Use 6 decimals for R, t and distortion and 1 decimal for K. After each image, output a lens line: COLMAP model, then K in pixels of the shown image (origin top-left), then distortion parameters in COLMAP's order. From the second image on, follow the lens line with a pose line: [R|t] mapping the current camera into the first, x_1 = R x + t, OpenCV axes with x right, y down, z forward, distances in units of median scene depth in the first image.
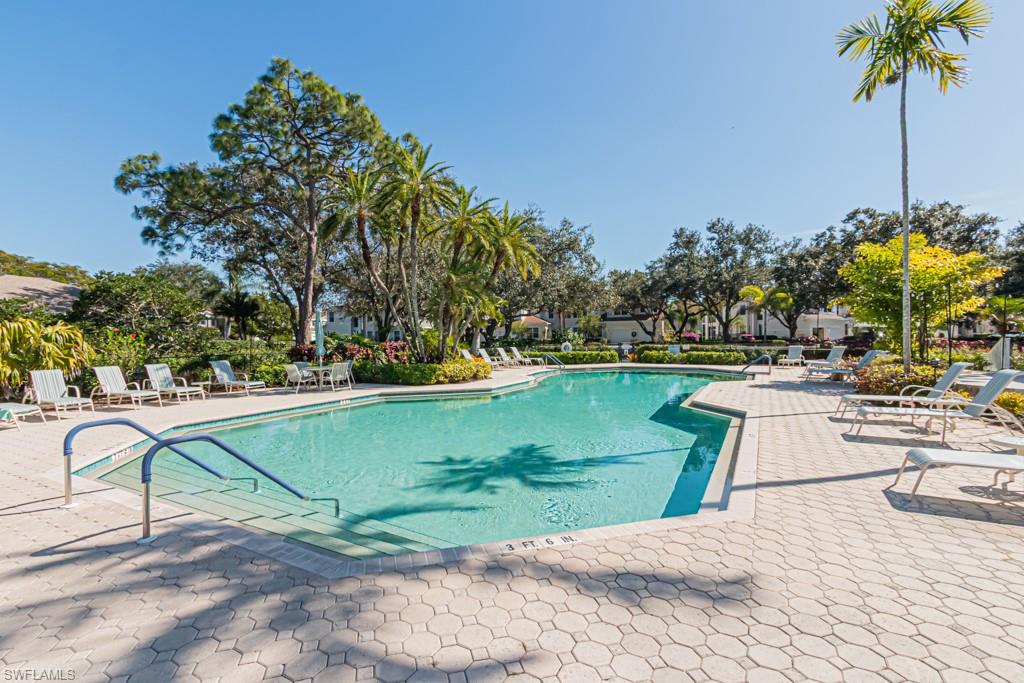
lens RADIAL K [[460.7, 0, 500.9], [0, 460.7, 340.7], [0, 0, 1]] dist [-0.000017, -0.001447]
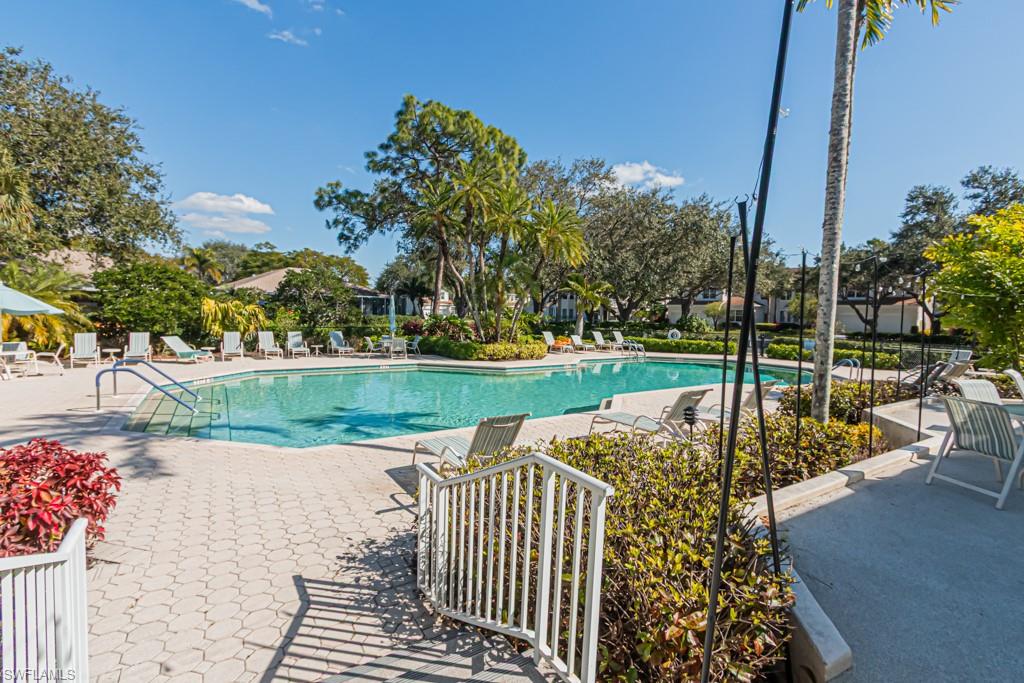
lens RADIAL K [[460.7, 0, 500.9], [0, 460.7, 340.7], [0, 0, 1]] dist [-0.000017, -0.001447]
pose [[0.878900, 0.058417, -0.473416, 0.303770], [-0.035304, 0.997717, 0.057571, -0.017225], [0.475698, -0.033886, 0.878956, -0.009899]]
